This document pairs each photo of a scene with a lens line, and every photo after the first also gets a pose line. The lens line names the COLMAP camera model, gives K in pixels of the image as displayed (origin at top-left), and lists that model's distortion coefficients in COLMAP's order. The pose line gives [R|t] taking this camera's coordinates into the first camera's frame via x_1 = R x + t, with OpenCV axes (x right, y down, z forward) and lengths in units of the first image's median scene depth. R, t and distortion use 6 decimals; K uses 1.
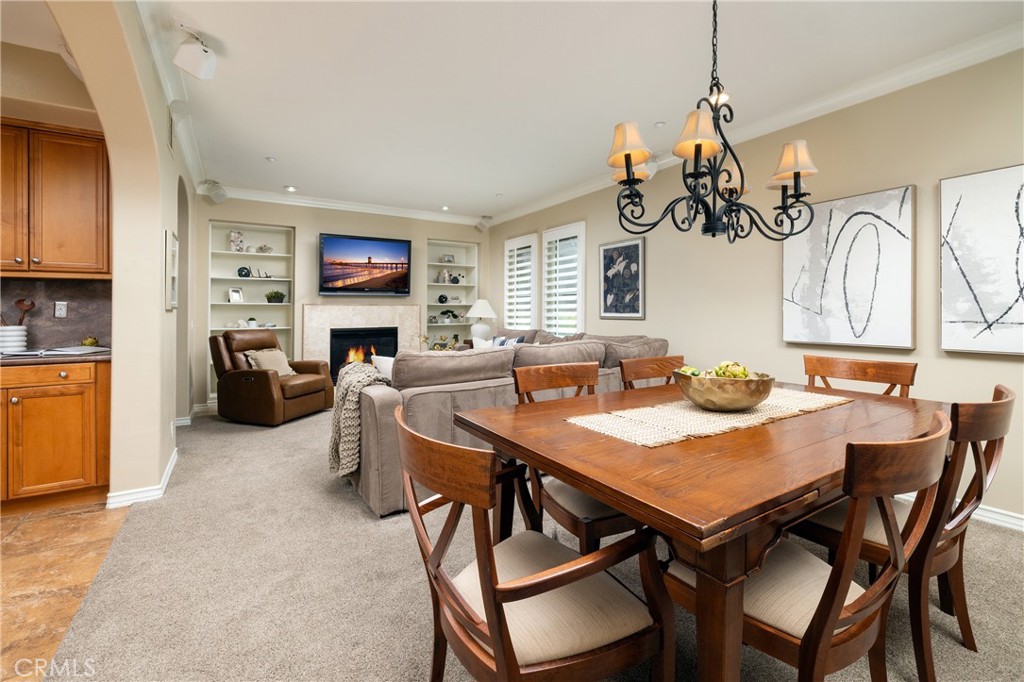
lens RADIAL K [[444.8, 0, 510.9], [0, 444.8, 314.7], [0, 0, 1]] dist [-0.001656, -0.000096]
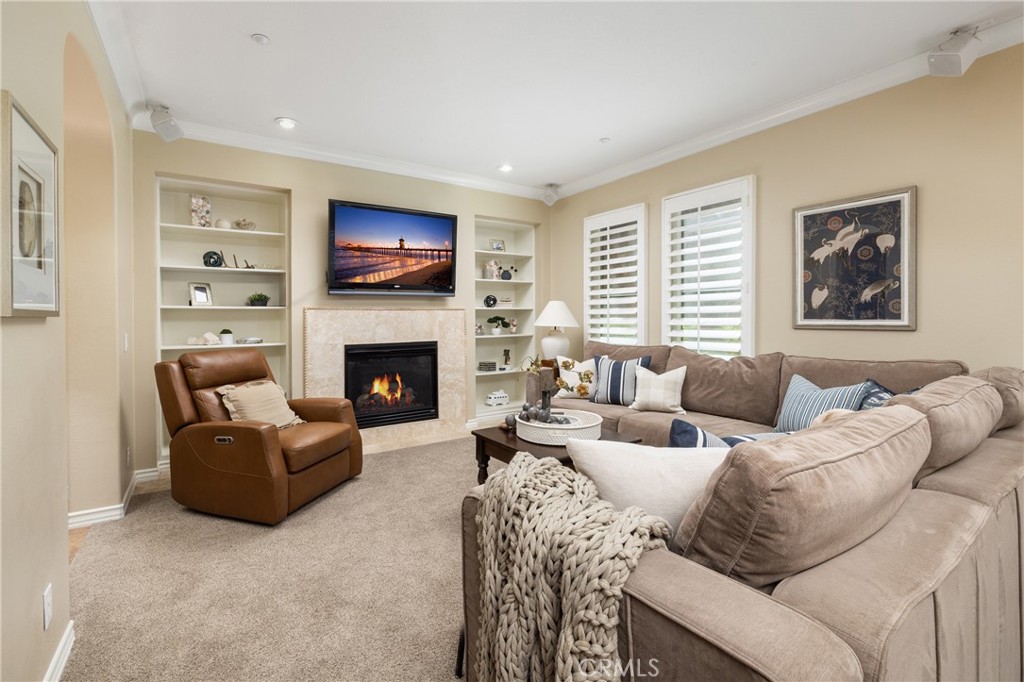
lens RADIAL K [[447.7, 0, 487.5], [0, 447.7, 322.4], [0, 0, 1]] dist [0.017779, -0.000297]
pose [[0.999898, -0.005634, 0.013088, -0.205689], [0.005586, 0.999978, 0.003665, -0.003991], [-0.013108, -0.003591, 0.999908, 0.331691]]
